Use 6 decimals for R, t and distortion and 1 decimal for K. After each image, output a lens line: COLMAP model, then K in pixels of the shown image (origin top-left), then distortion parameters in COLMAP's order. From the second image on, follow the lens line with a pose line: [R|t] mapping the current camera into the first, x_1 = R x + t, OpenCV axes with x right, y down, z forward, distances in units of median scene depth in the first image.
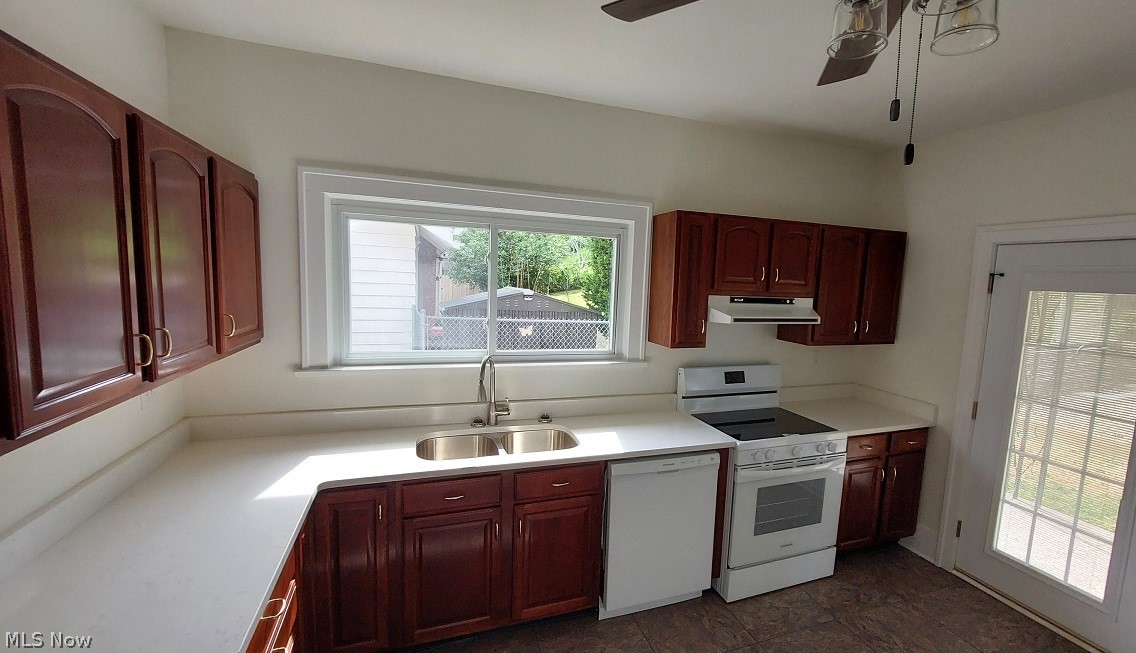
lens RADIAL K [[482.4, 0, 599.1], [0, 482.4, 337.7], [0, 0, 1]] dist [0.000520, -0.008854]
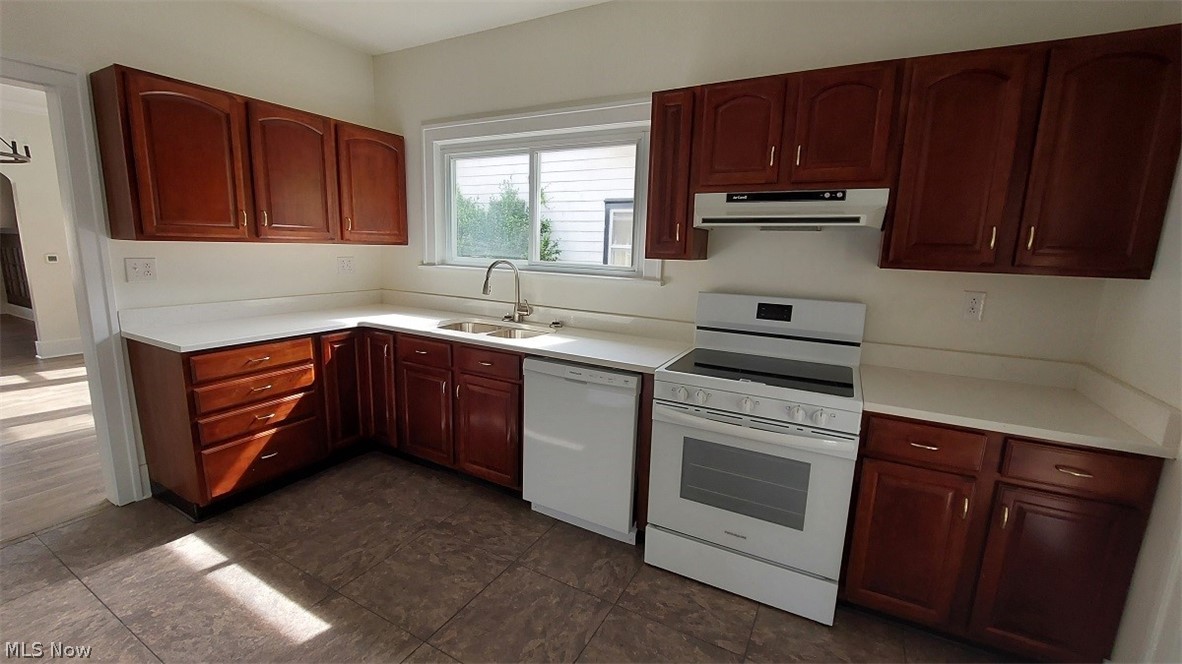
lens RADIAL K [[469.4, 0, 591.0], [0, 469.4, 332.0], [0, 0, 1]] dist [-0.000845, -0.000200]
pose [[0.655625, 0.118032, -0.745805, 0.722551], [-0.097188, 0.992682, 0.071667, 0.100881], [0.748806, 0.025496, 0.662298, 0.364958]]
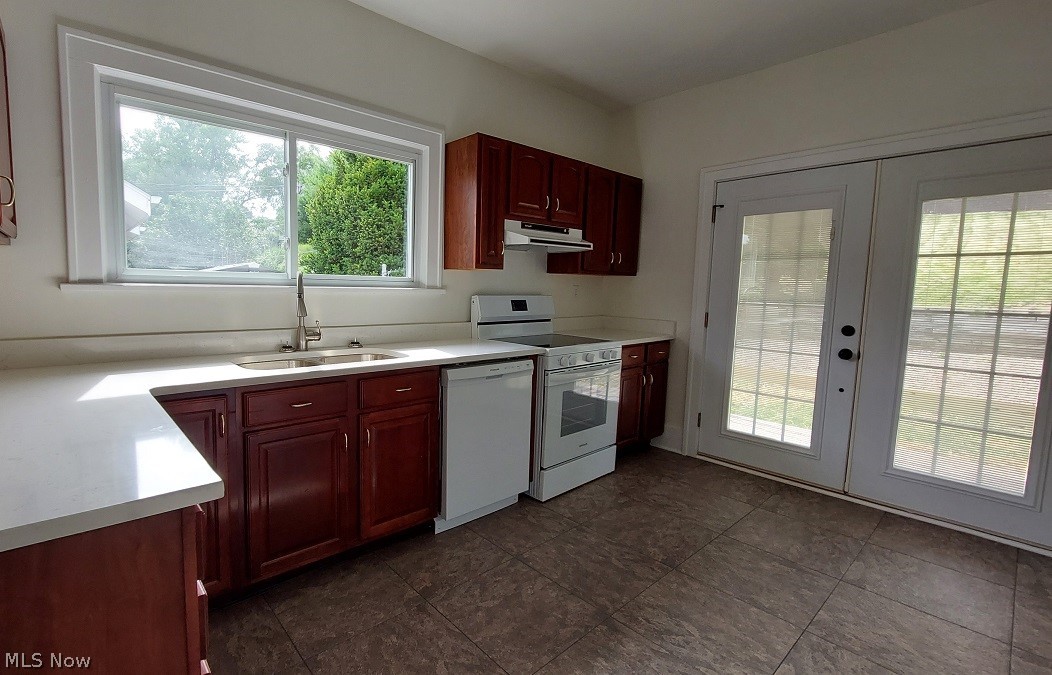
lens RADIAL K [[482.4, 0, 448.2], [0, 482.4, 338.1], [0, 0, 1]] dist [0.001765, -0.010717]
pose [[0.948325, -0.053851, 0.312697, -0.235169], [0.055627, 0.998446, 0.003246, 0.162294], [-0.312386, 0.014316, 0.949847, 0.040808]]
